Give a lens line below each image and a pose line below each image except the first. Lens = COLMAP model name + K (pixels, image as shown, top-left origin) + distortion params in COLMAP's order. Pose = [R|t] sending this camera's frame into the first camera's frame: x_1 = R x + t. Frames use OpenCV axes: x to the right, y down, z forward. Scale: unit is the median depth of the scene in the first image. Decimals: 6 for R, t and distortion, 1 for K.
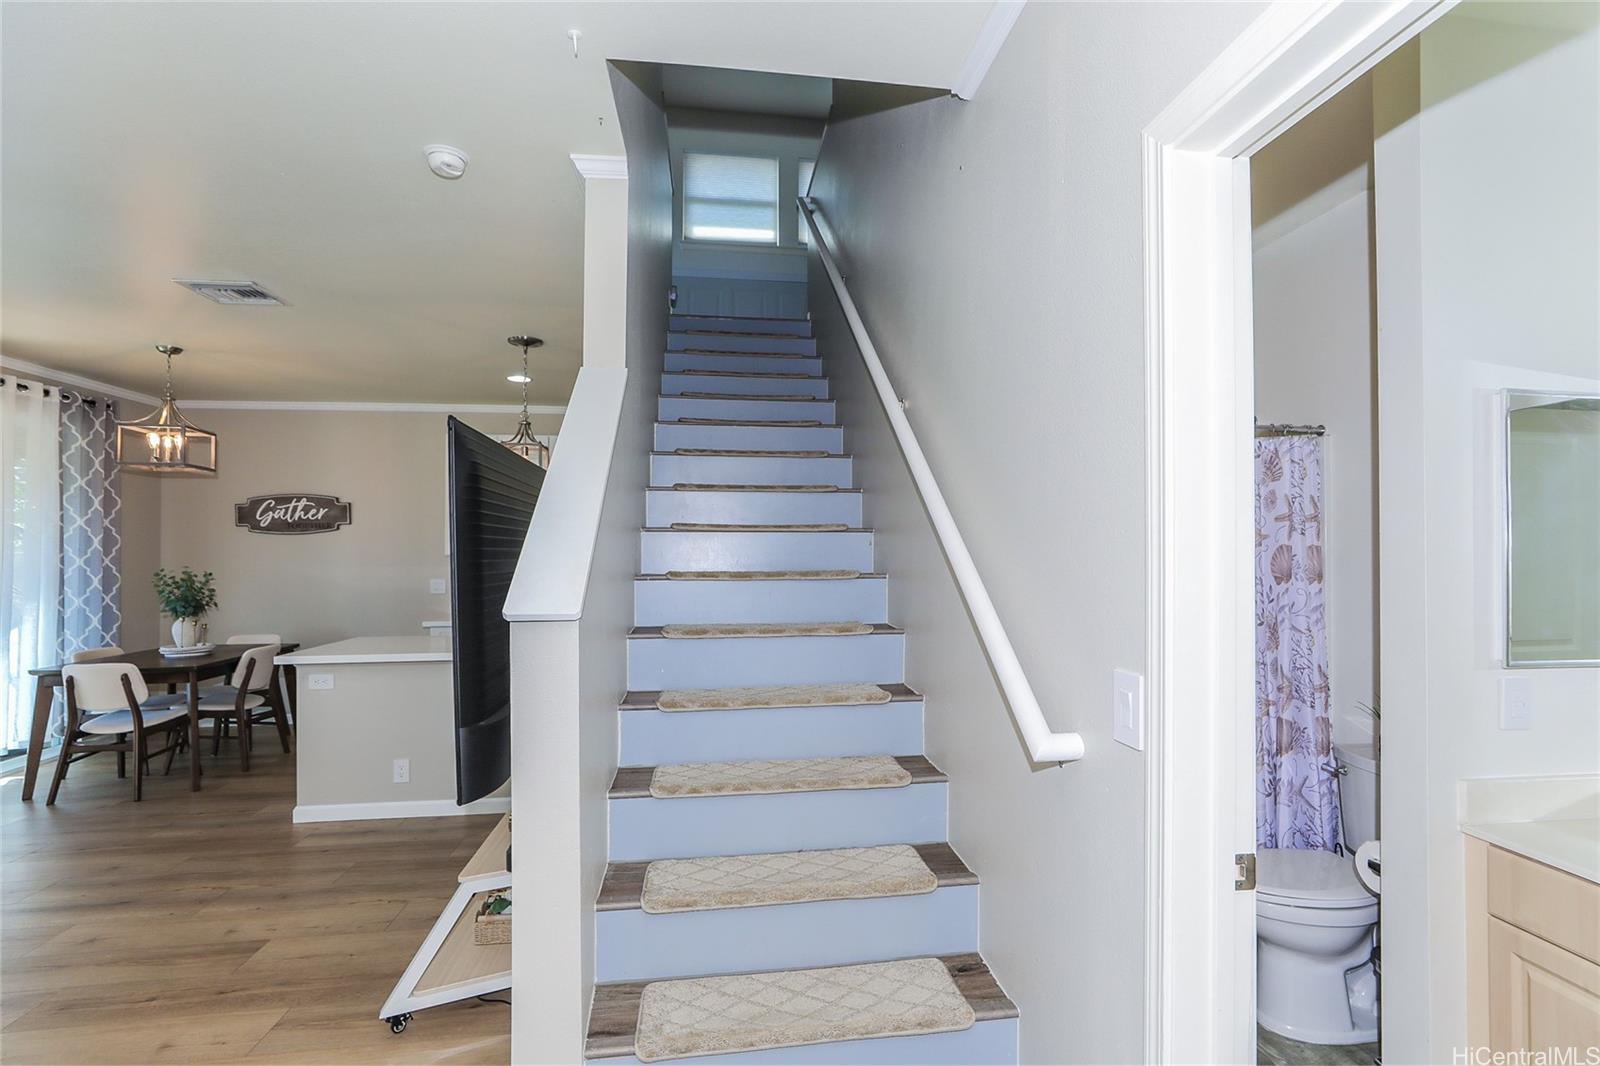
lens RADIAL K [[734.9, 0, 797.3], [0, 734.9, 541.9], [0, 0, 1]] dist [-0.021210, 0.009931]
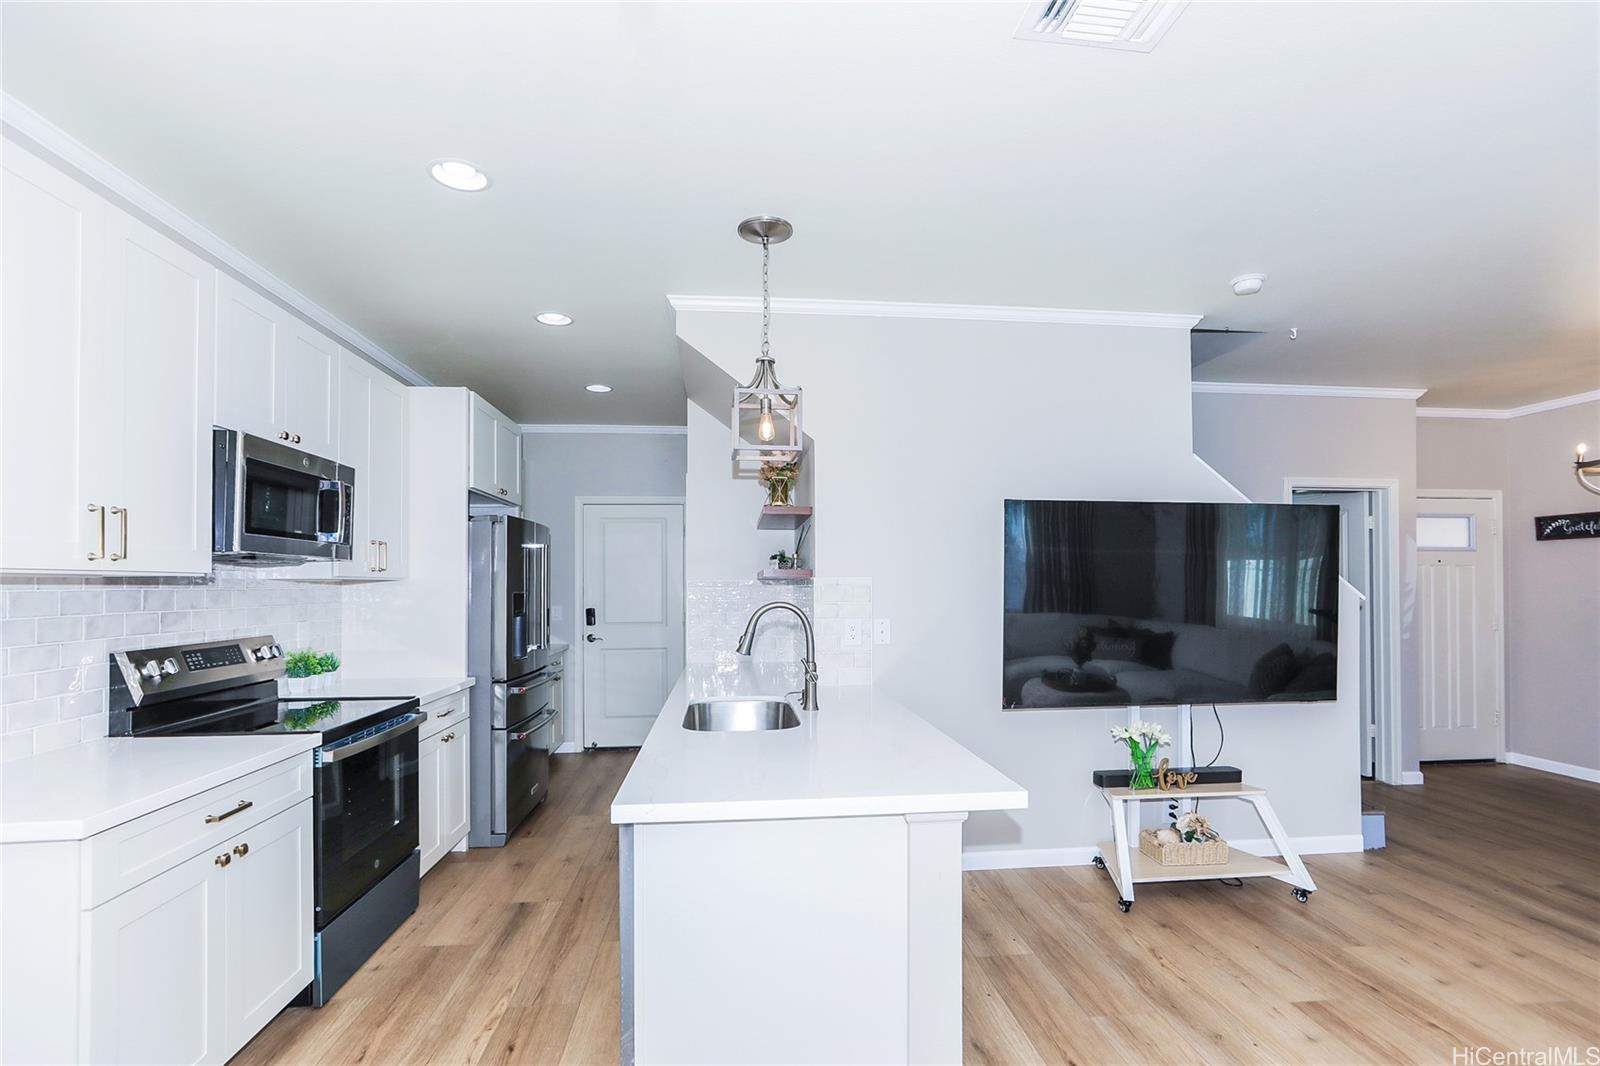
lens RADIAL K [[734.9, 0, 818.7], [0, 734.9, 578.5], [0, 0, 1]] dist [-0.021210, 0.009931]
pose [[0.022472, 0.010680, 0.999690, -0.902194], [-0.008246, 0.999911, -0.010497, 0.025626], [-0.999713, -0.008007, 0.022558, 0.863859]]
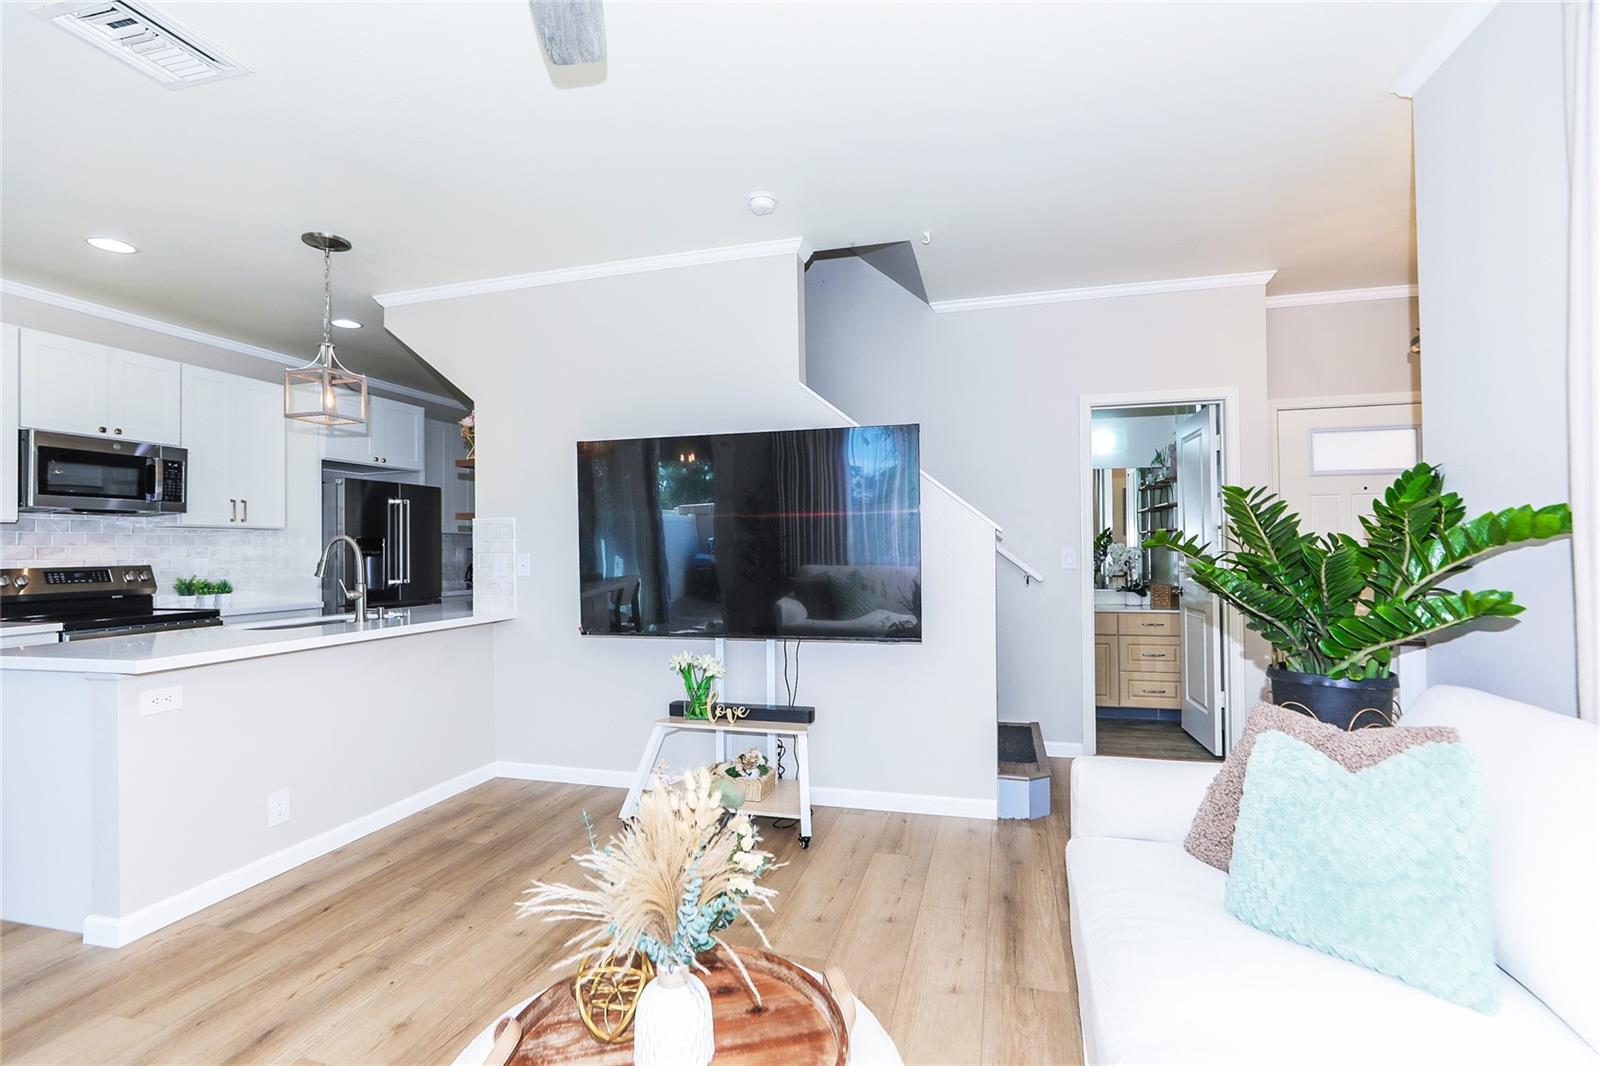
lens RADIAL K [[734.9, 0, 808.0], [0, 734.9, 538.9], [0, 0, 1]] dist [-0.021210, 0.009931]
pose [[0.392795, 0.011730, 0.919551, -0.810504], [-0.000498, 0.999921, -0.012542, 0.050012], [-0.919626, 0.004469, 0.392770, 0.203114]]
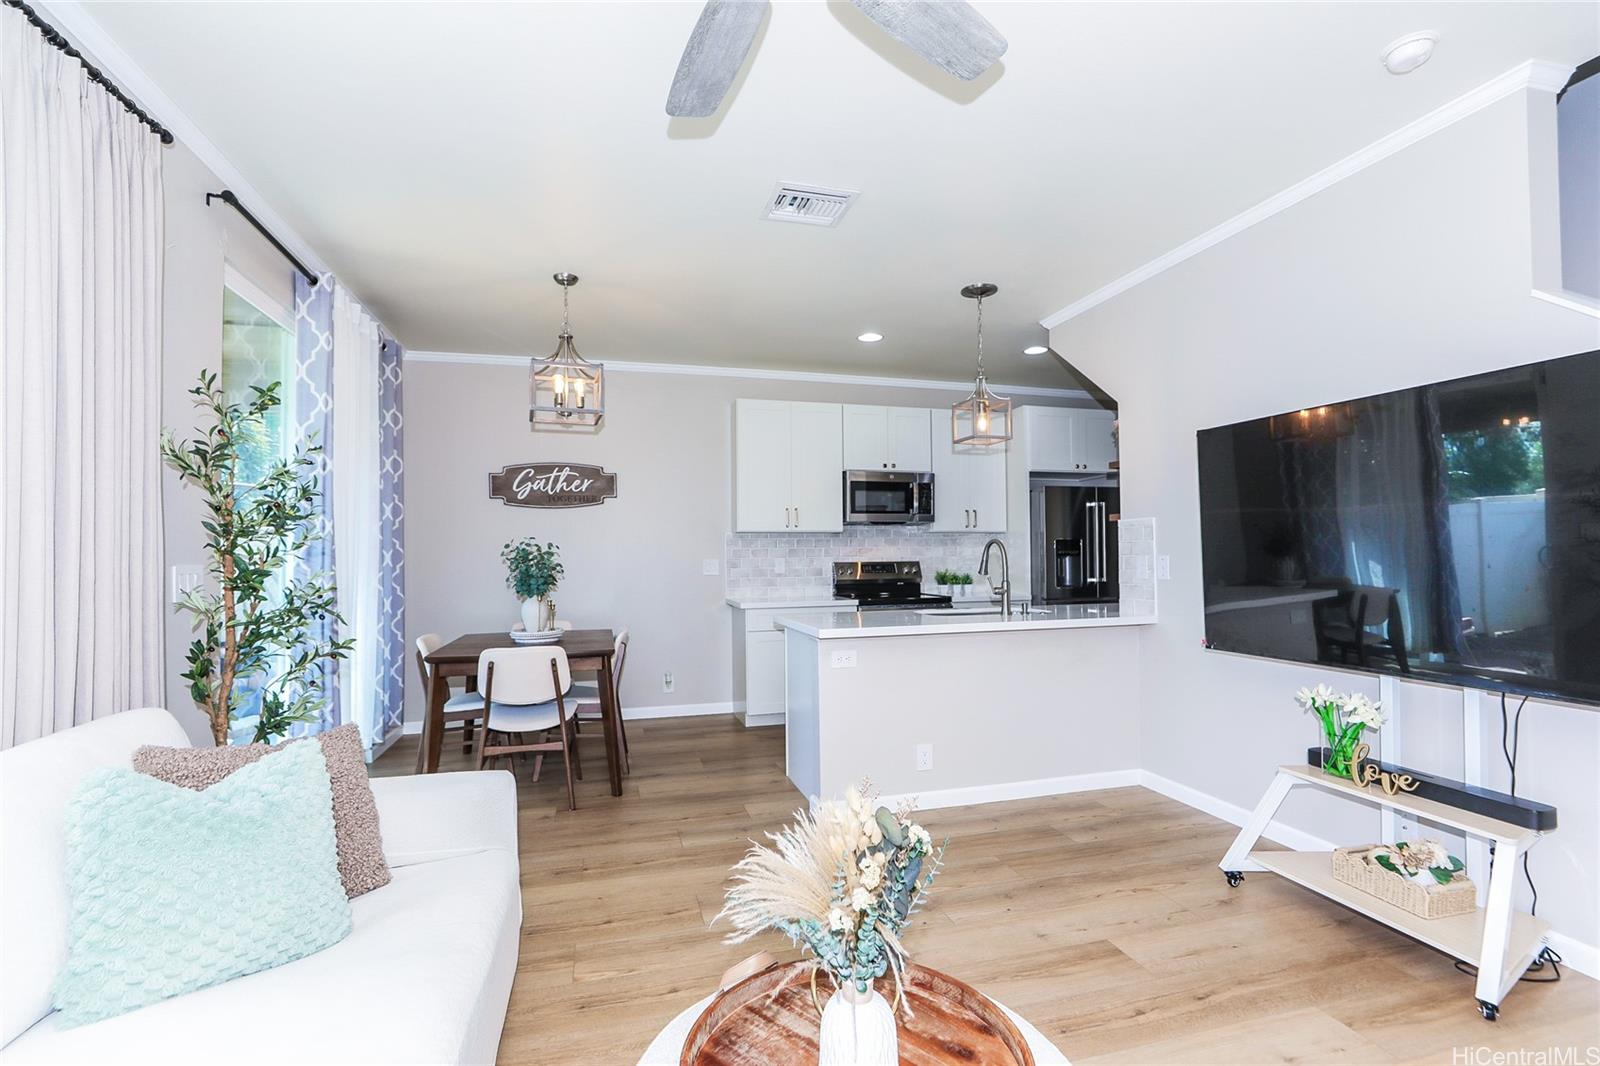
lens RADIAL K [[734.9, 0, 798.4], [0, 734.9, 537.5], [0, 0, 1]] dist [-0.021210, 0.009931]
pose [[0.990401, -0.000581, 0.138224, -0.667797], [0.002240, 0.999927, -0.011845, 0.045762], [-0.138207, 0.012041, 0.990330, 0.107742]]
